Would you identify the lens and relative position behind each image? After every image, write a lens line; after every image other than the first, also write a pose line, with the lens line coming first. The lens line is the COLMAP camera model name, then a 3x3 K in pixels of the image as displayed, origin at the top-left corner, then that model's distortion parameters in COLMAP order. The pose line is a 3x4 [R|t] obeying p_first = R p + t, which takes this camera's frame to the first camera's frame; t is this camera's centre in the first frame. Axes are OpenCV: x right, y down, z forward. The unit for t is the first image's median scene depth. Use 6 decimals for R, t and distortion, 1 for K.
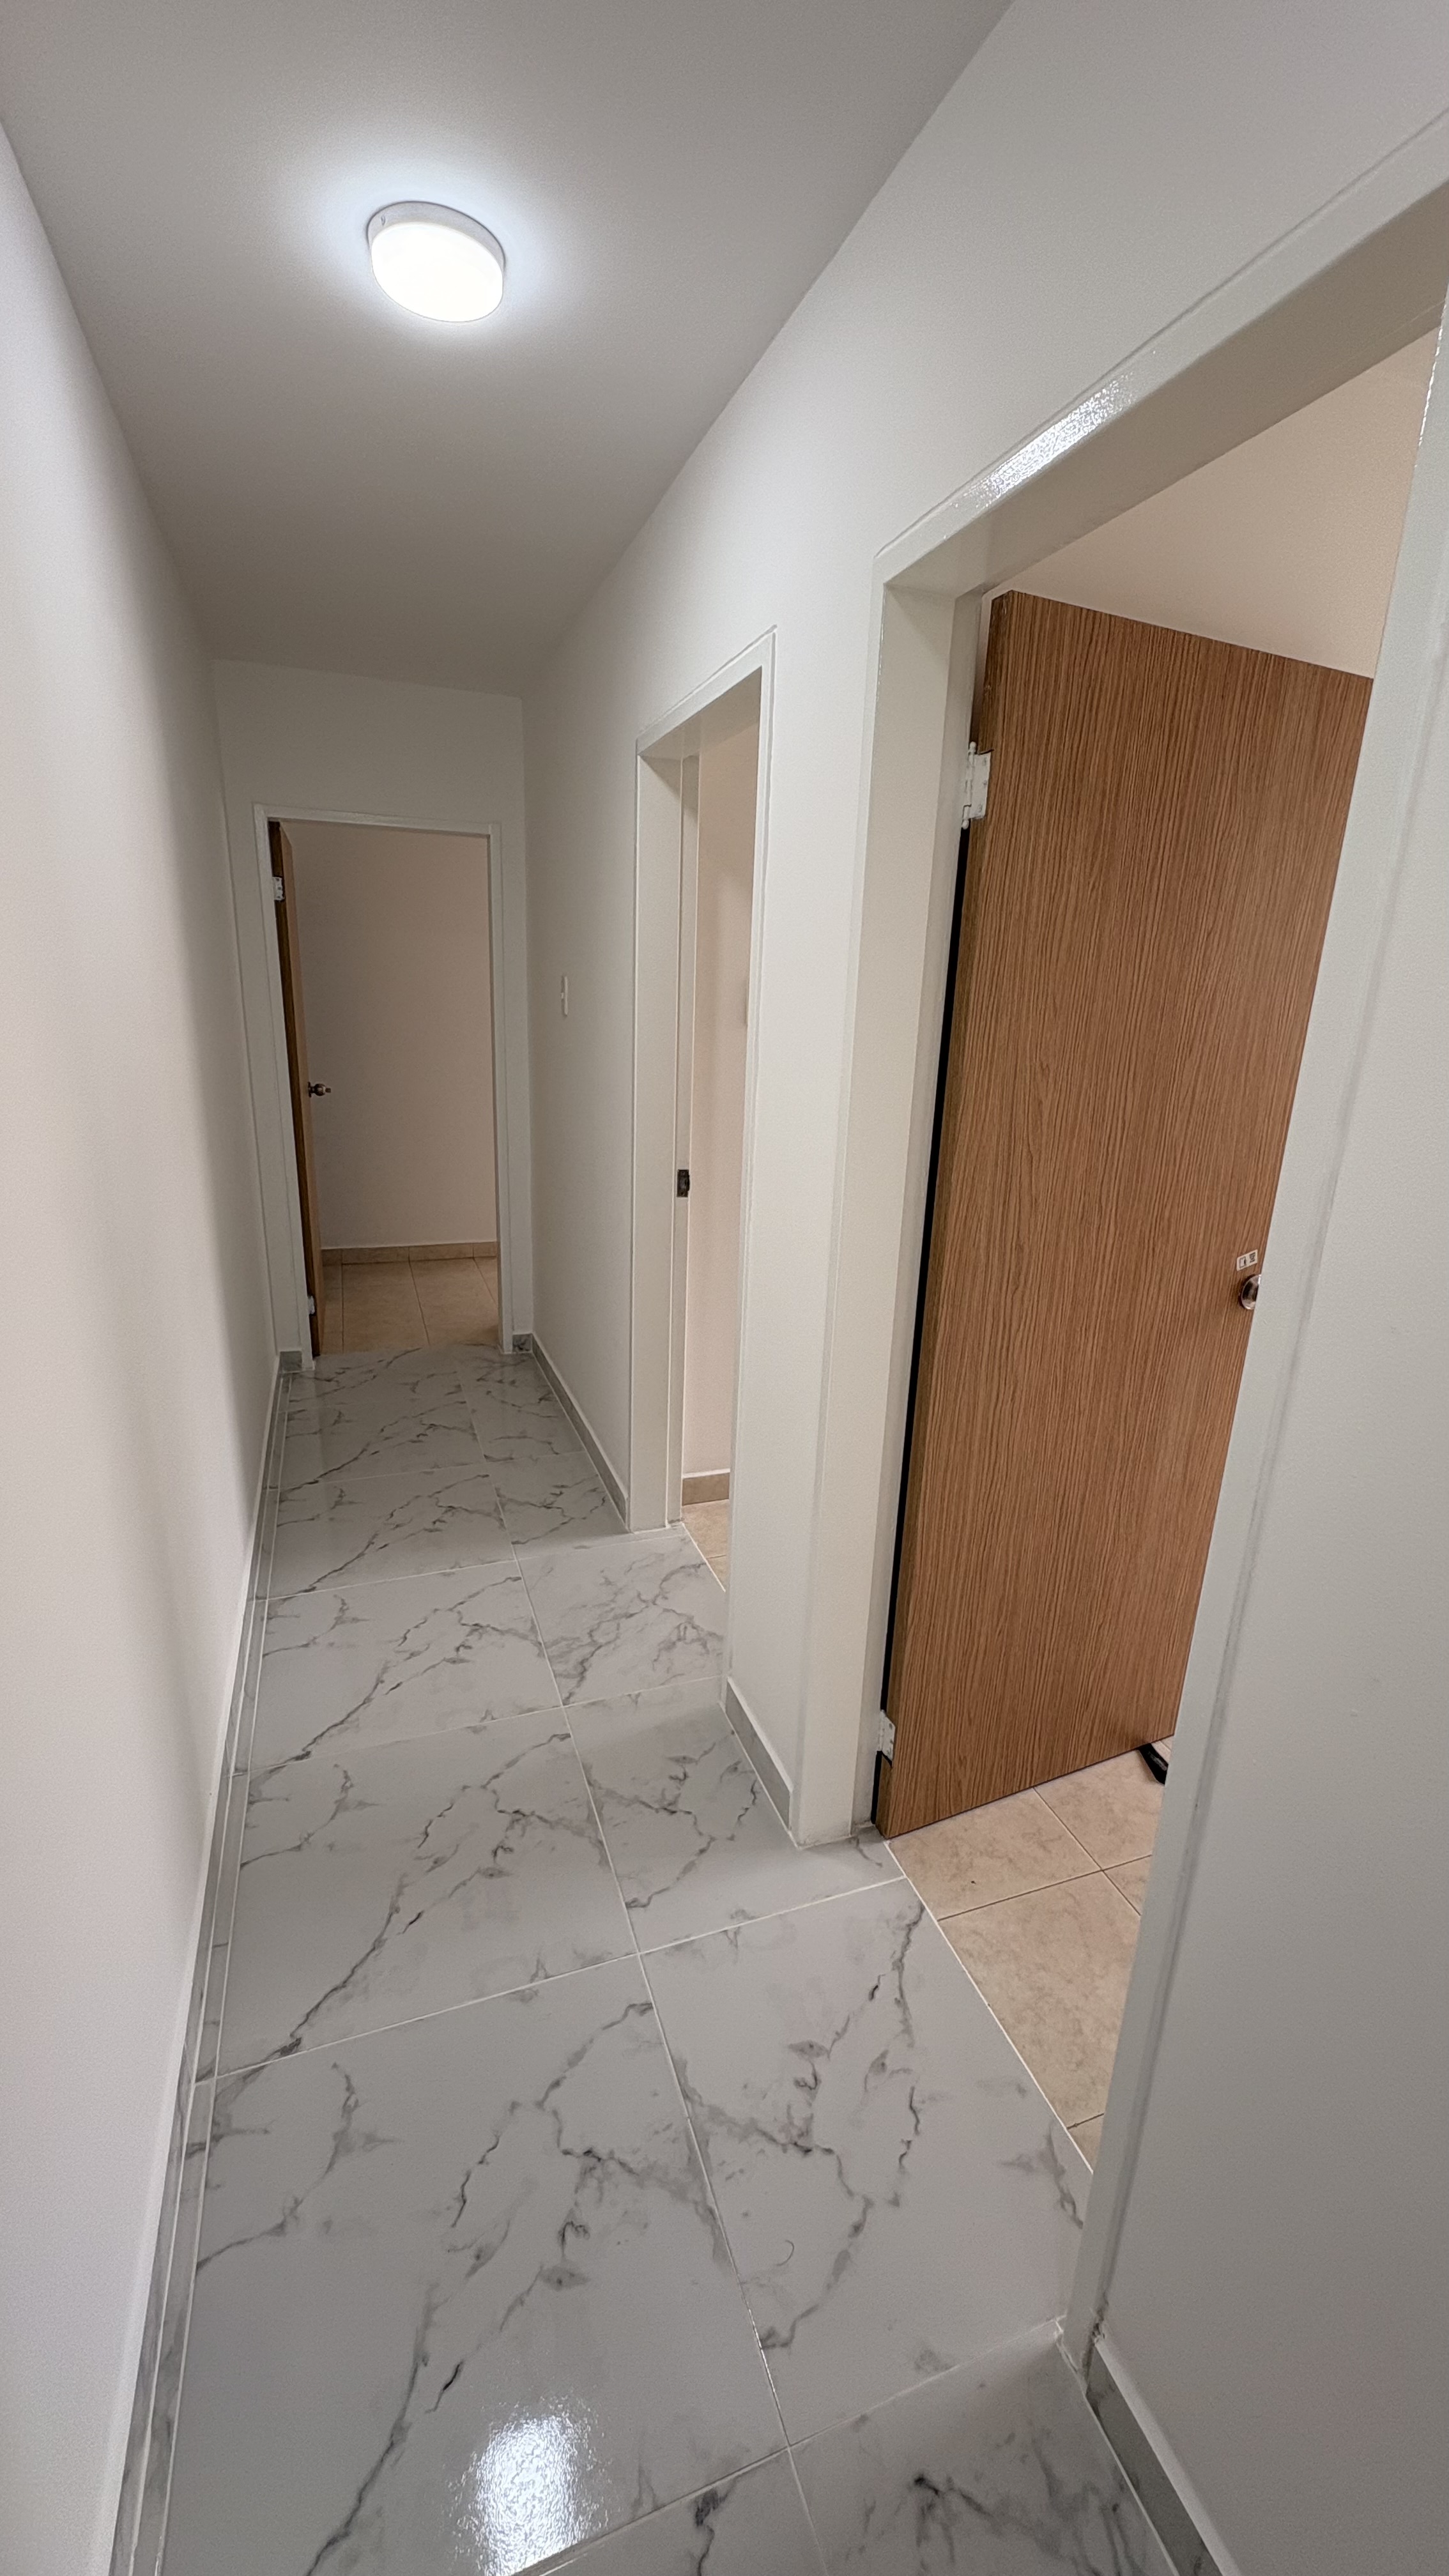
lens RADIAL K [[1013.1, 0, 753.5], [0, 1013.1, 1276.9], [0, 0, 1]] dist [0.002382, 0.000365]
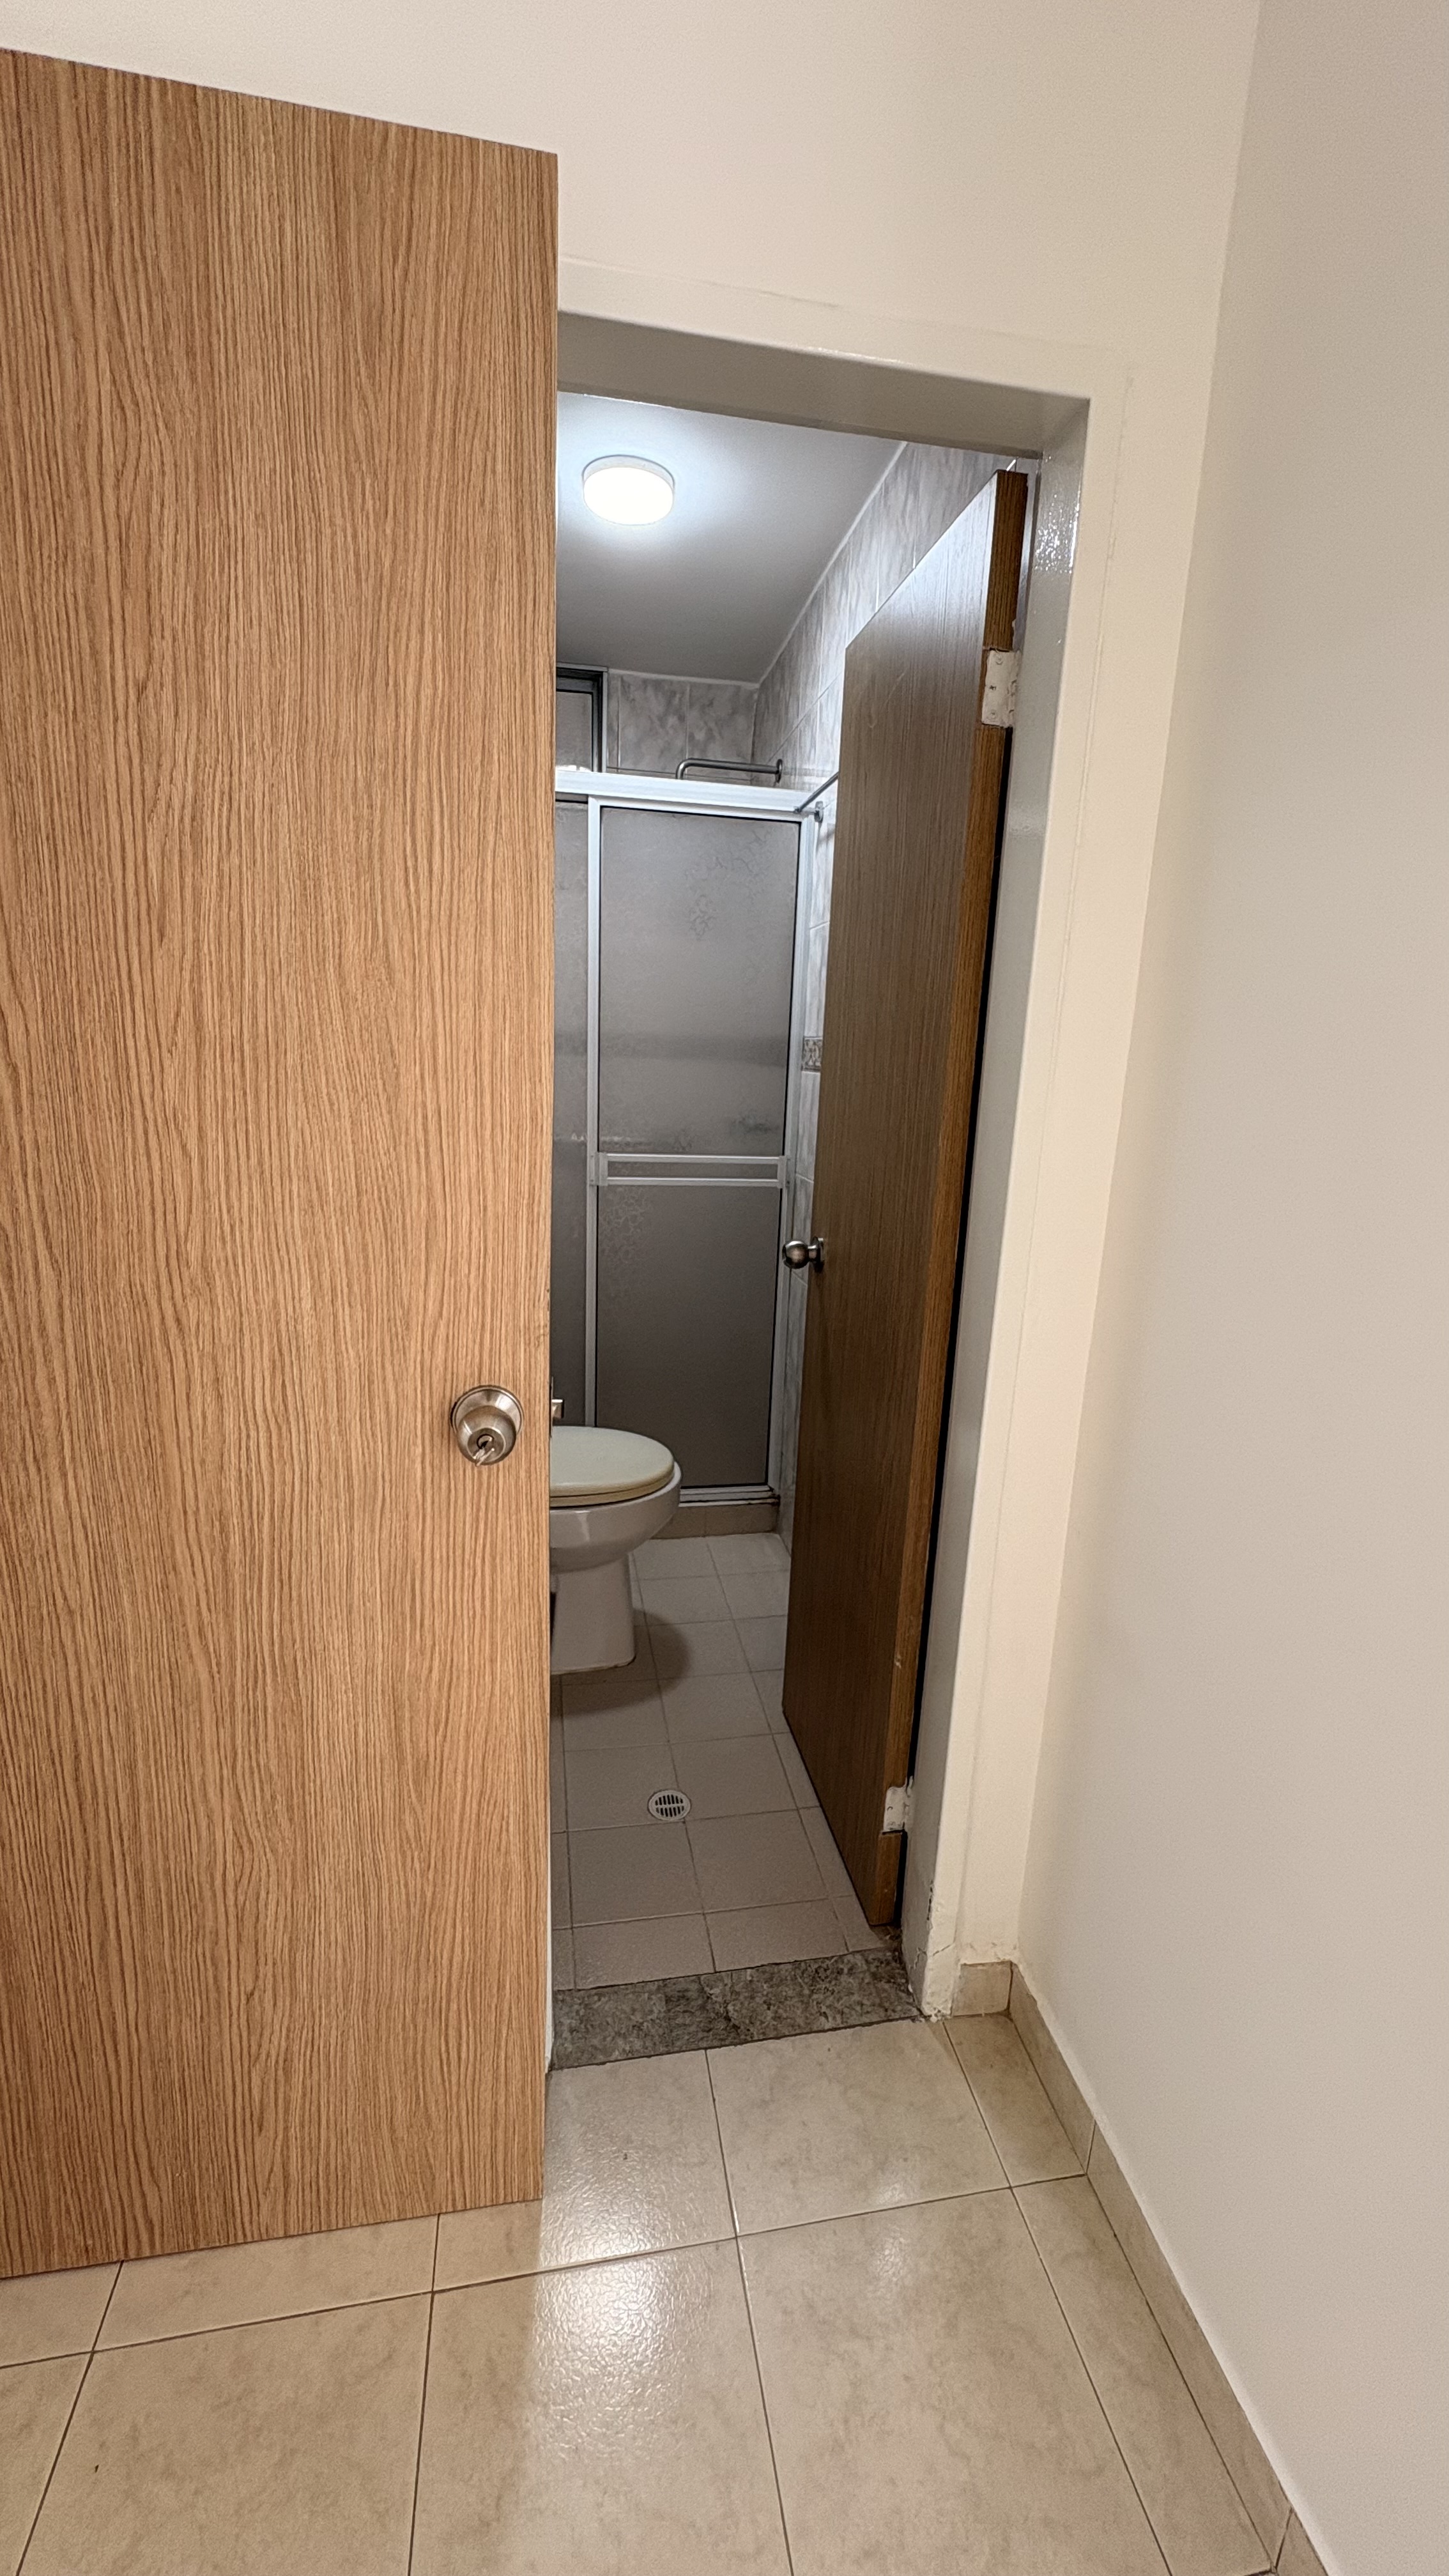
lens RADIAL K [[1013.1, 0, 725.0], [0, 1013.1, 1278.5], [0, 0, 1]] dist [0.002382, 0.000365]
pose [[0.965424, 0.066683, -0.252012, 0.785735], [-0.082369, 0.995234, -0.052203, -0.043400], [0.247330, 0.071156, 0.966315, 0.552610]]
